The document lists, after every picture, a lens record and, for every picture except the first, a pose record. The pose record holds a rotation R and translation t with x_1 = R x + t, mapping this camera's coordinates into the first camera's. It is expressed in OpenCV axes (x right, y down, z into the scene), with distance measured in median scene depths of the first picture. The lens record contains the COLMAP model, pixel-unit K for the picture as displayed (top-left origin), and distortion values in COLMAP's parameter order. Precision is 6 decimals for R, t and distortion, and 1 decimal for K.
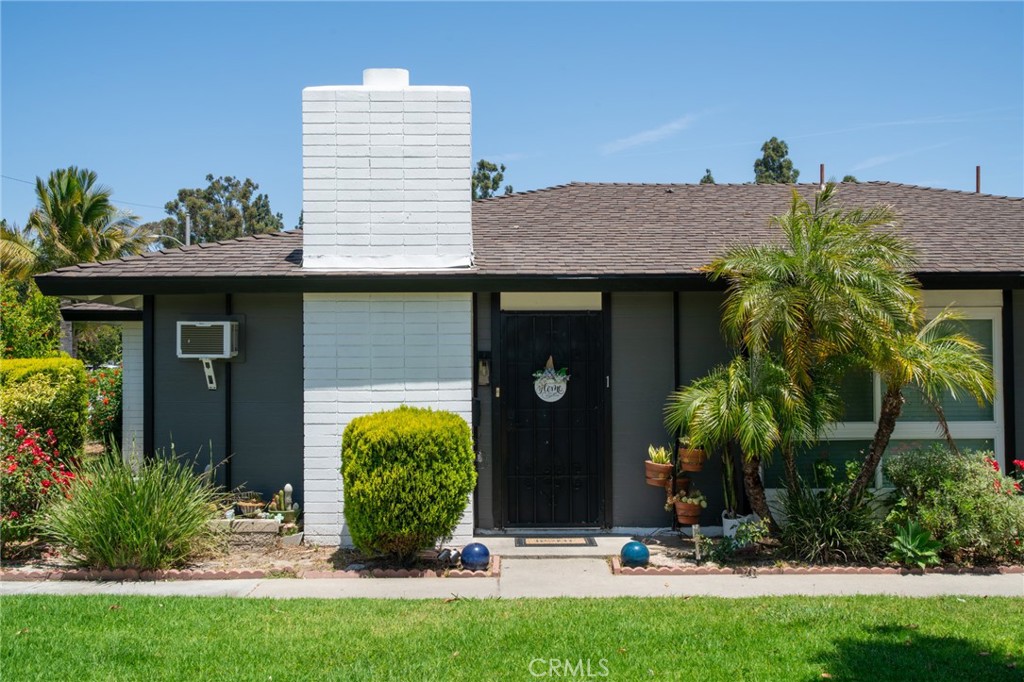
lens RADIAL K [[1038.3, 0, 512.0], [0, 1038.3, 341.0], [0, 0, 1]] dist [0.008197, 0.003257]
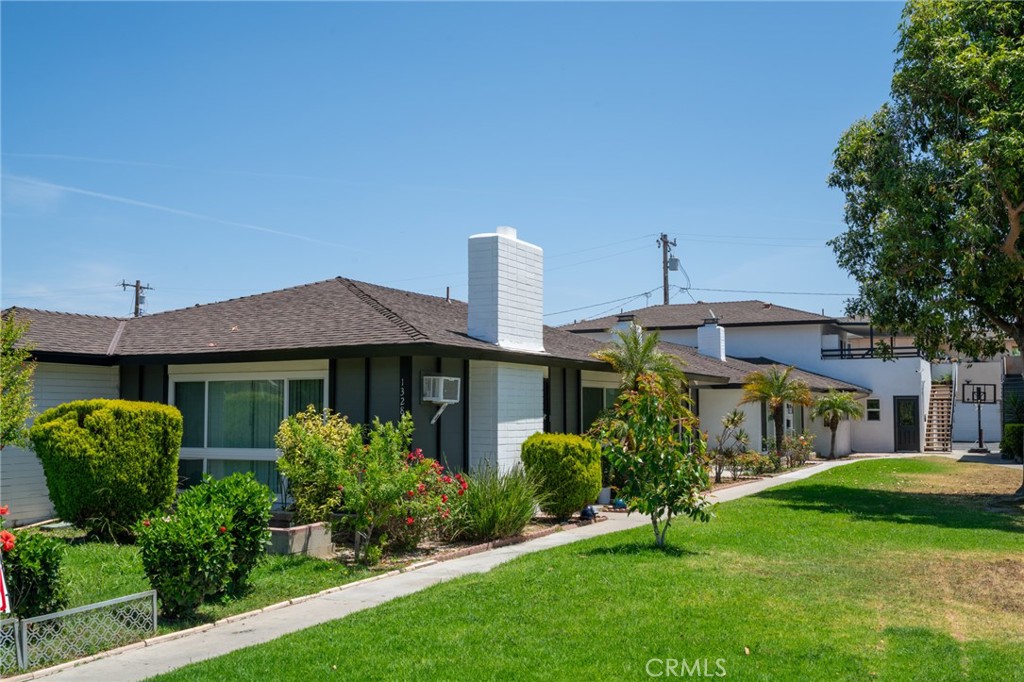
lens RADIAL K [[1038.3, 0, 512.0], [0, 1038.3, 341.0], [0, 0, 1]] dist [0.008197, 0.003257]
pose [[0.420226, 0.063836, 0.905171, -1.627908], [-0.023296, 0.997953, -0.059564, 0.015728], [-0.907120, 0.003943, 0.420853, 0.312552]]
